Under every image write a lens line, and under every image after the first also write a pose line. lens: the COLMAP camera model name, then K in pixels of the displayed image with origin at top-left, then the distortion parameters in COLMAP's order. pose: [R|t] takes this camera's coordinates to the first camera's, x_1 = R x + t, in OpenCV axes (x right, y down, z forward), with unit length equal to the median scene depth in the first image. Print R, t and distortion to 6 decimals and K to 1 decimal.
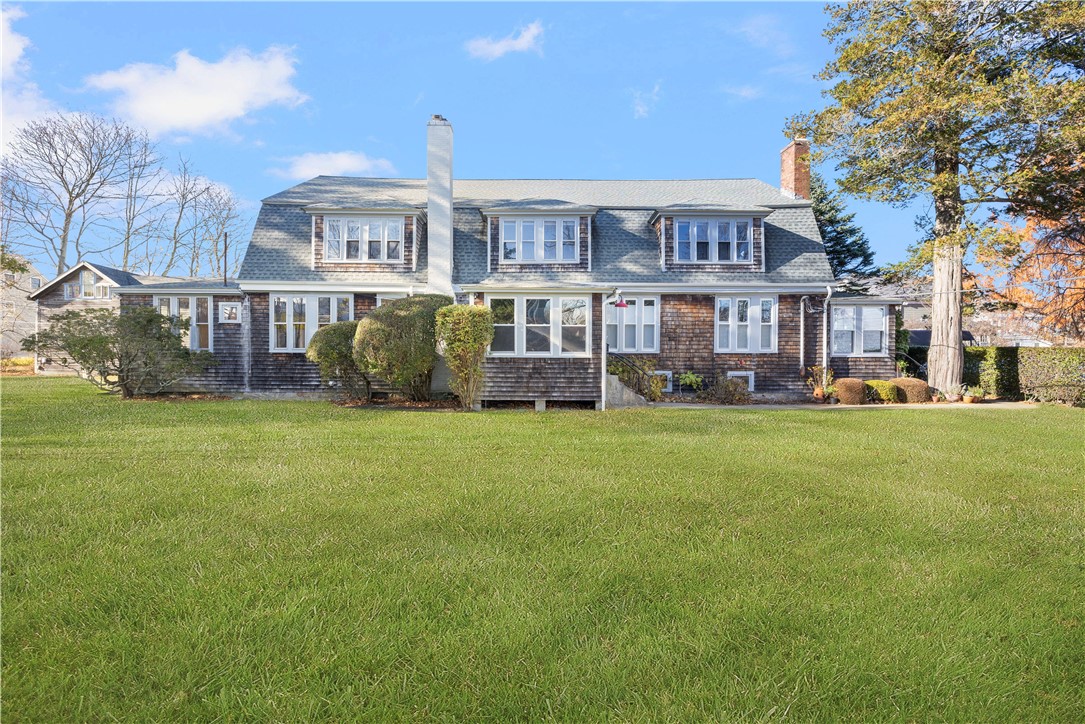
lens RADIAL K [[456.5, 0, 537.2], [0, 456.5, 352.2], [0, 0, 1]] dist [0.001234, -0.000026]
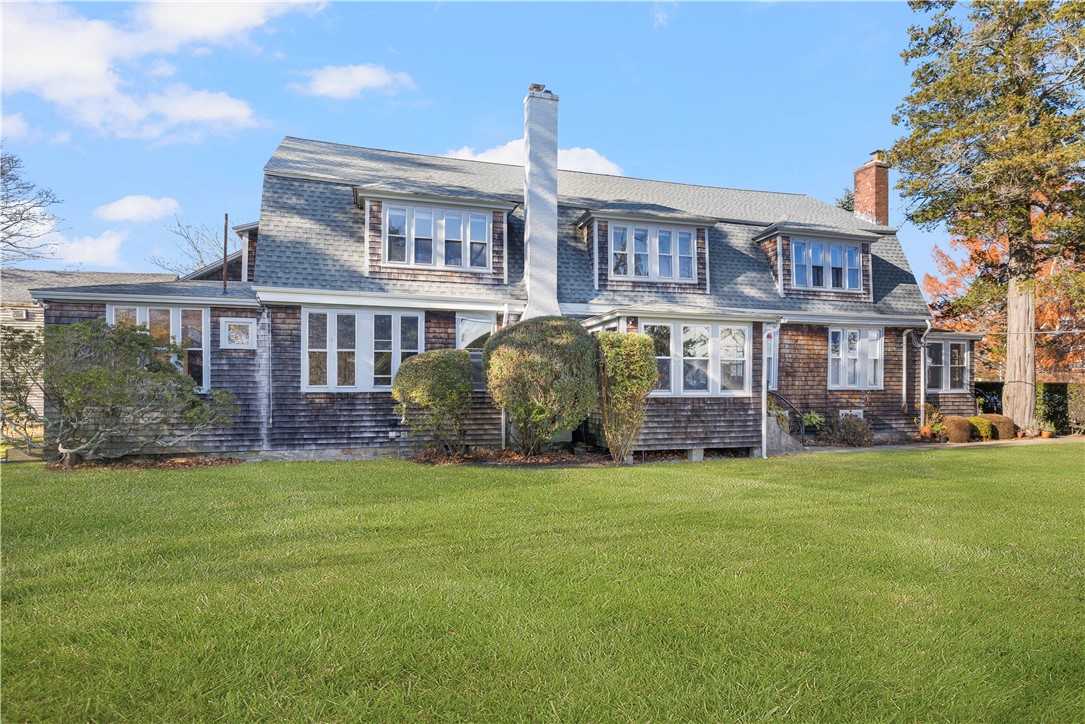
lens RADIAL K [[591.3, 0, 546.1], [0, 591.3, 378.9], [0, 0, 1]] dist [-0.004635, 0.000173]
pose [[0.959251, 0.000544, 0.282554, -0.482920], [0.002522, 0.999942, -0.010490, -0.009368], [-0.282543, 0.010775, 0.959194, 0.039910]]
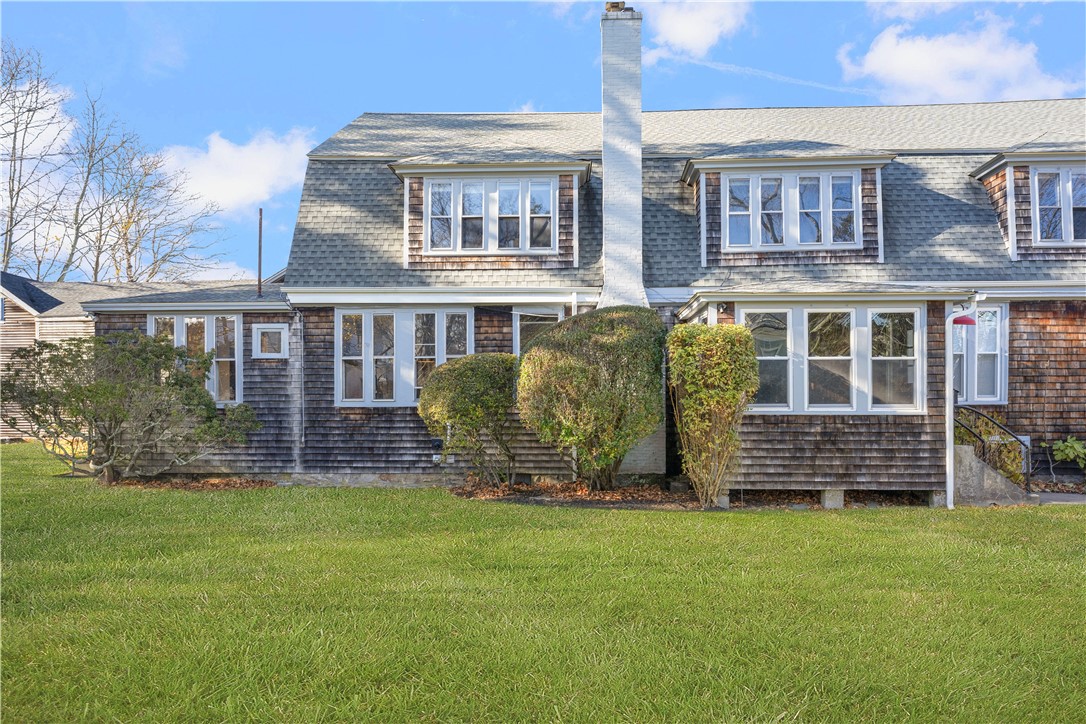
lens RADIAL K [[743.5, 0, 539.1], [0, 743.5, 385.7], [0, 0, 1]] dist [-0.000355, 0.001079]
pose [[0.998364, -0.006774, -0.056769, -0.264123], [0.005839, 0.999845, -0.016622, -0.009506], [0.056873, 0.016264, 0.998249, 0.045192]]
